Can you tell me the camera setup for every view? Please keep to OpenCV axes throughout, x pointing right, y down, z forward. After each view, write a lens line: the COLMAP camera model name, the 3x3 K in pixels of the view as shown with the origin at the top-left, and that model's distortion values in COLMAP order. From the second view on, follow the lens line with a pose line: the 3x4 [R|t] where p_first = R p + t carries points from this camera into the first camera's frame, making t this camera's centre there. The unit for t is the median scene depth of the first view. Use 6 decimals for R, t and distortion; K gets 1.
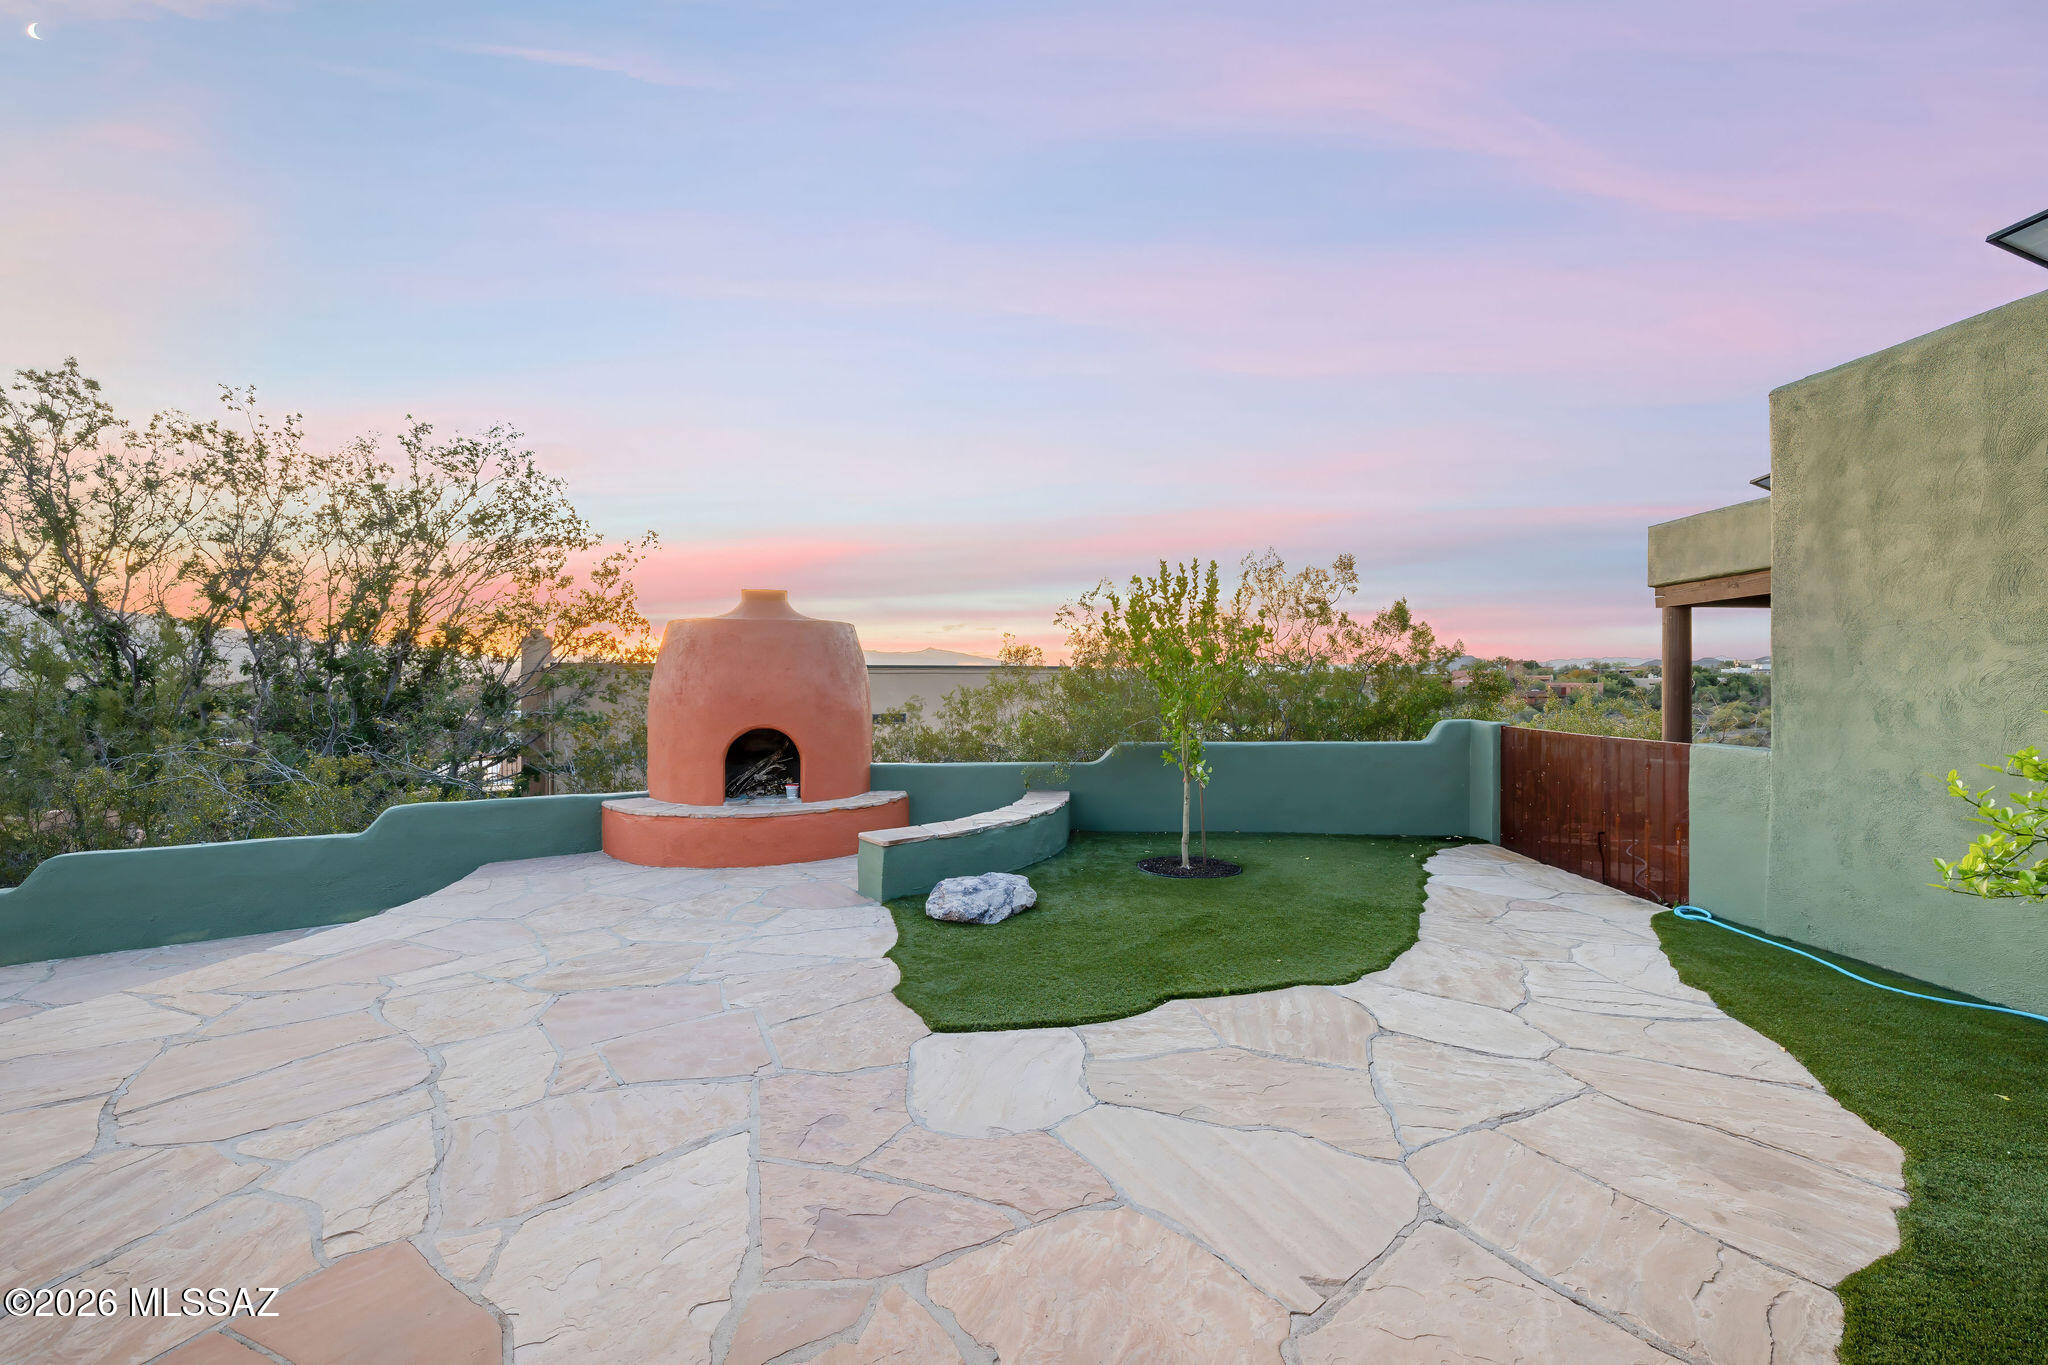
lens RADIAL K [[860.7, 0, 1022.8], [0, 860.7, 680.3], [0, 0, 1]] dist [-0.000273, 0.000247]
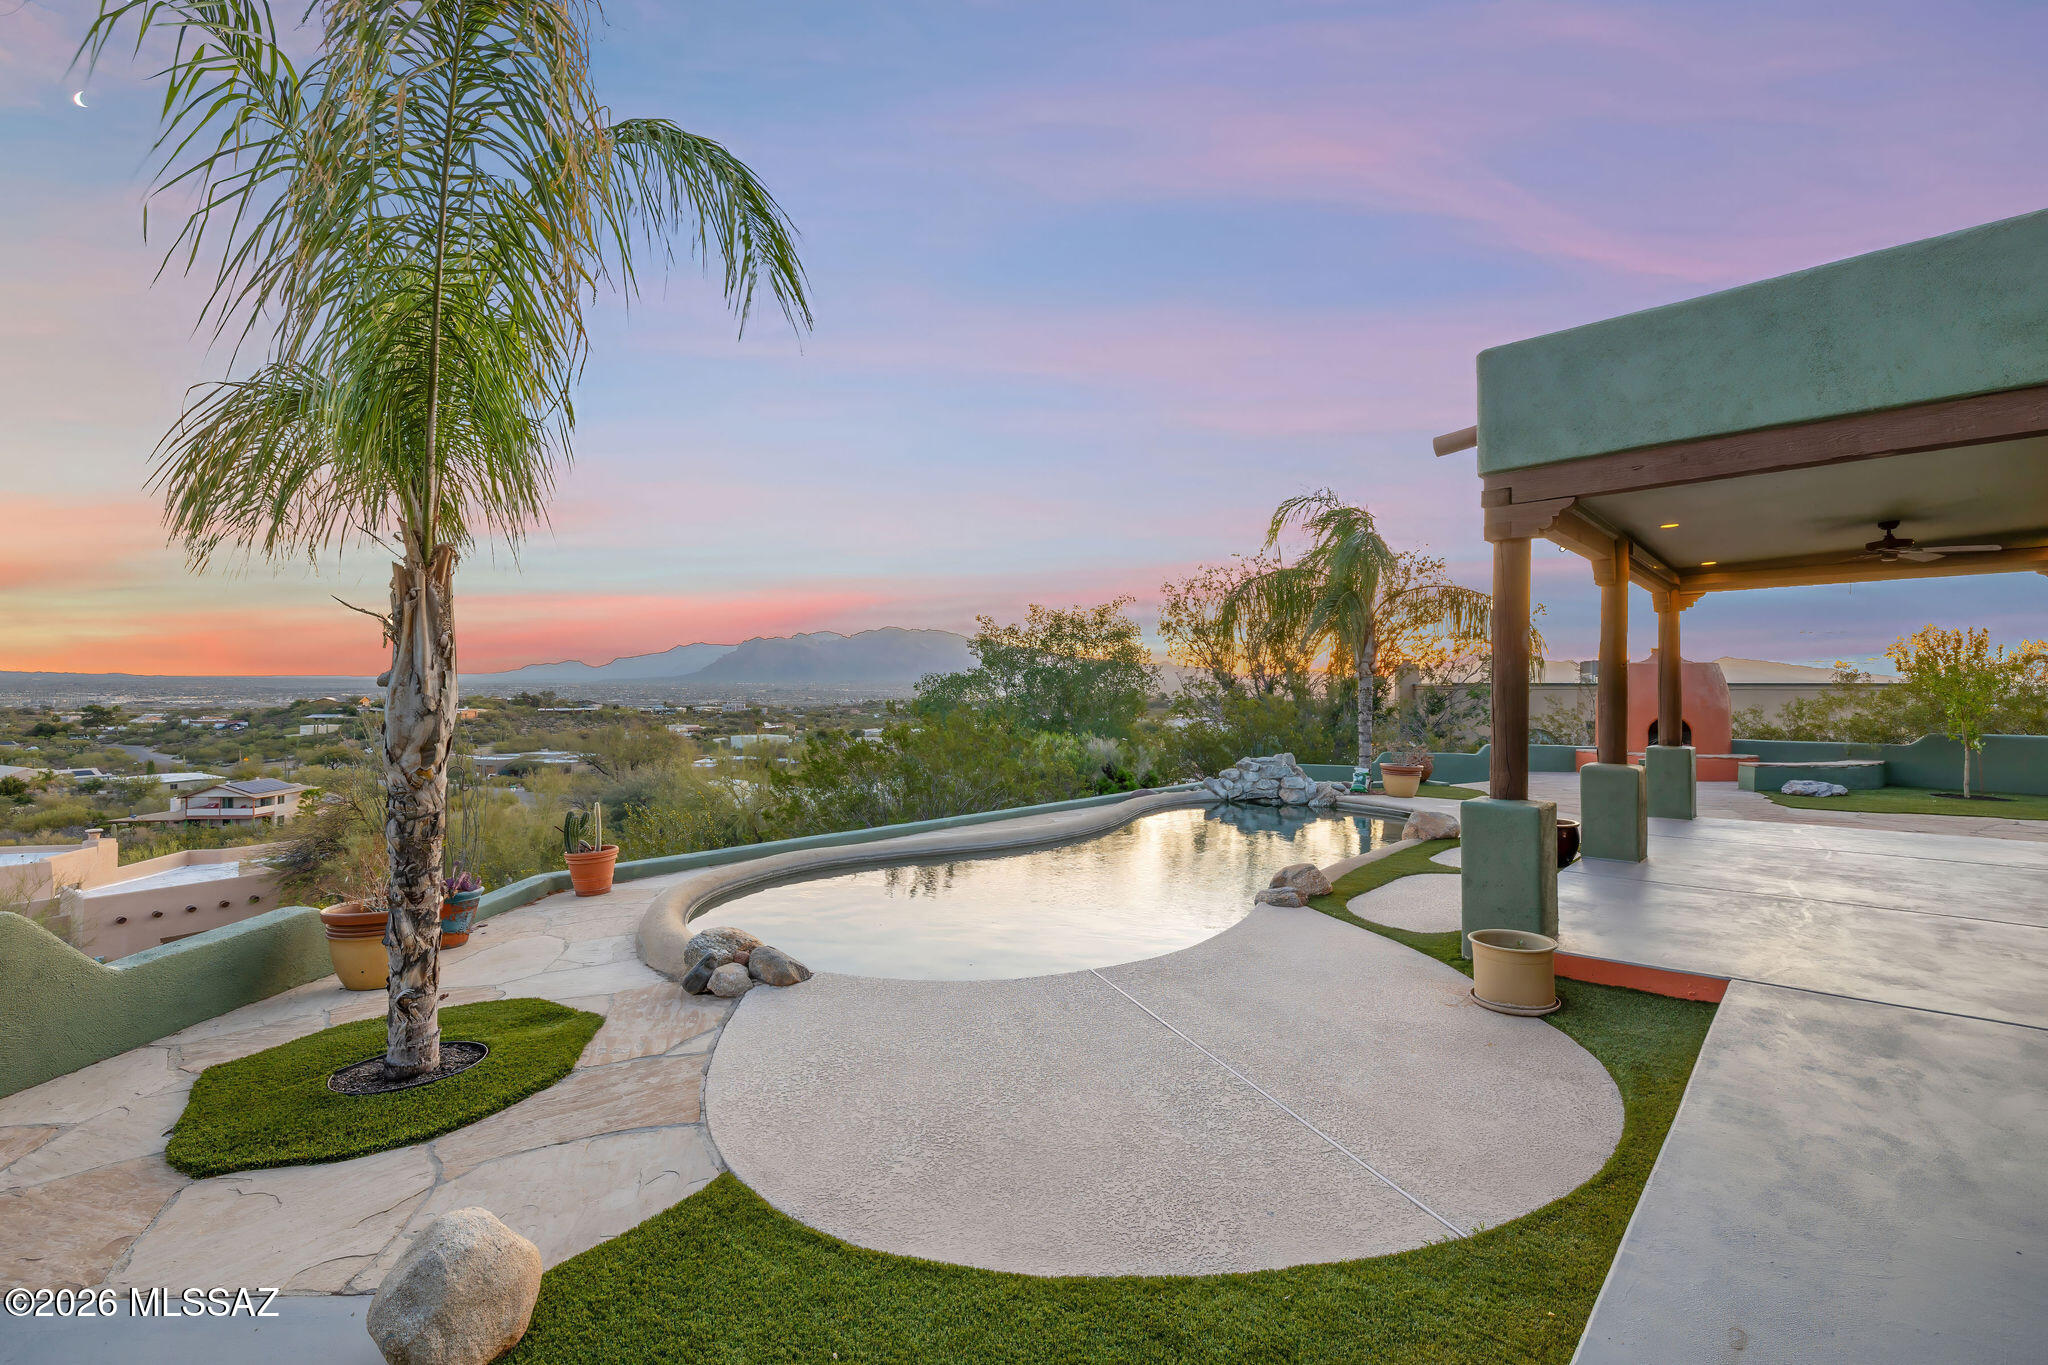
lens RADIAL K [[864.6, 0, 1030.5], [0, 864.6, 674.9], [0, 0, 1]] dist [-0.000692, -0.000496]
pose [[0.705527, -0.009801, -0.708615, 0.058737], [-0.007335, 0.999750, -0.021130, 0.007983], [0.708645, 0.020106, 0.705279, -1.088706]]
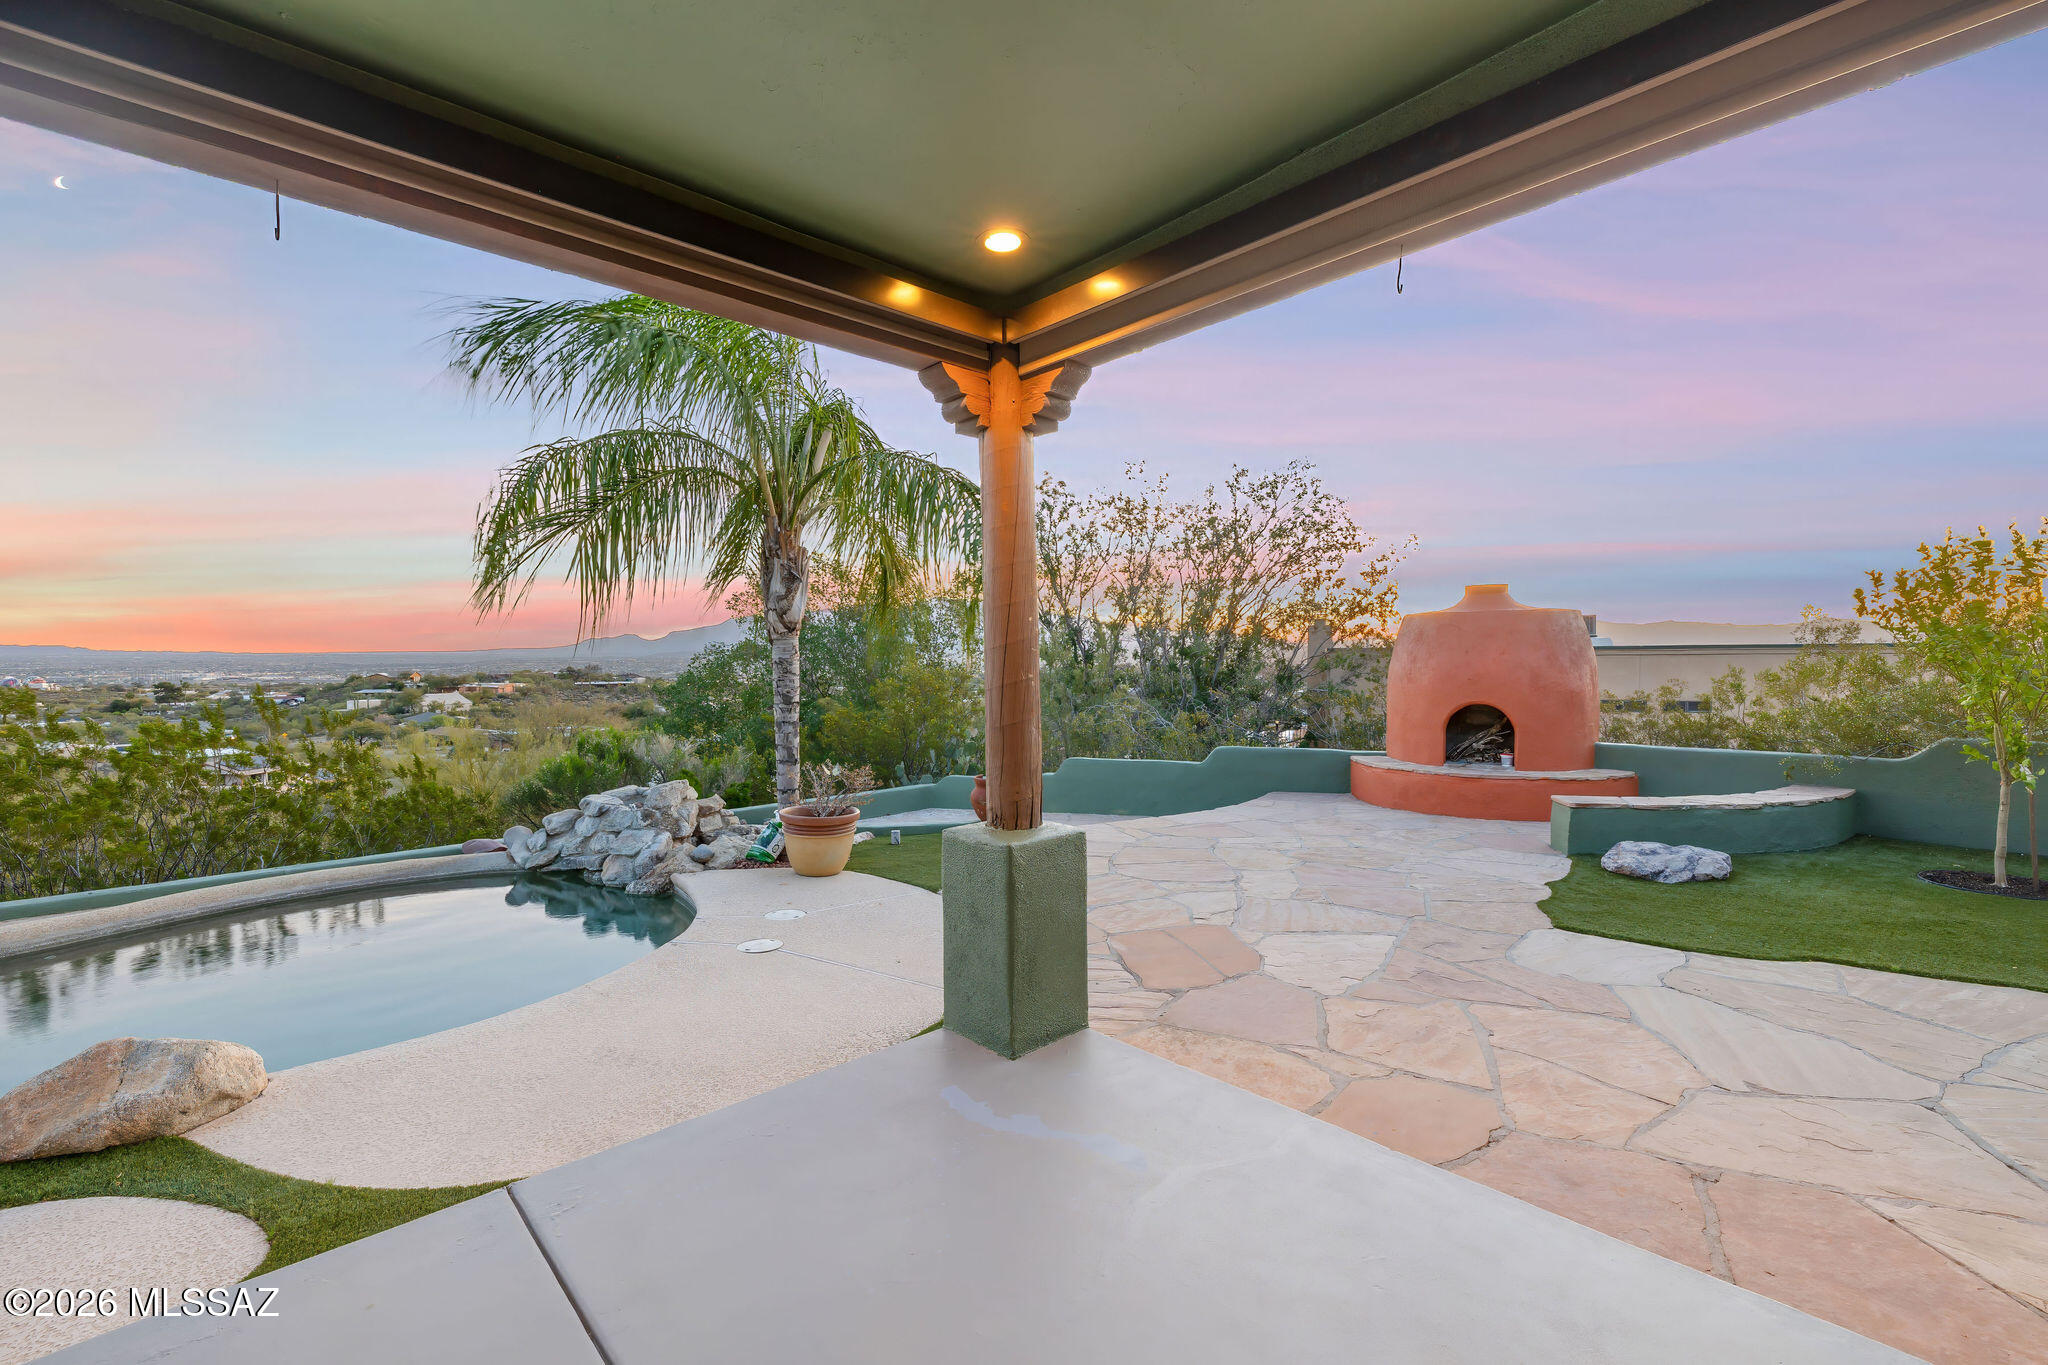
lens RADIAL K [[869.4, 0, 1023.1], [0, 869.4, 696.7], [0, 0, 1]] dist [-0.000371, -0.000431]
pose [[0.658454, 0.028474, -0.752082, 0.127531], [0.000826, 0.999256, 0.038555, -0.000569], [0.752620, -0.026008, 0.657941, -0.177667]]
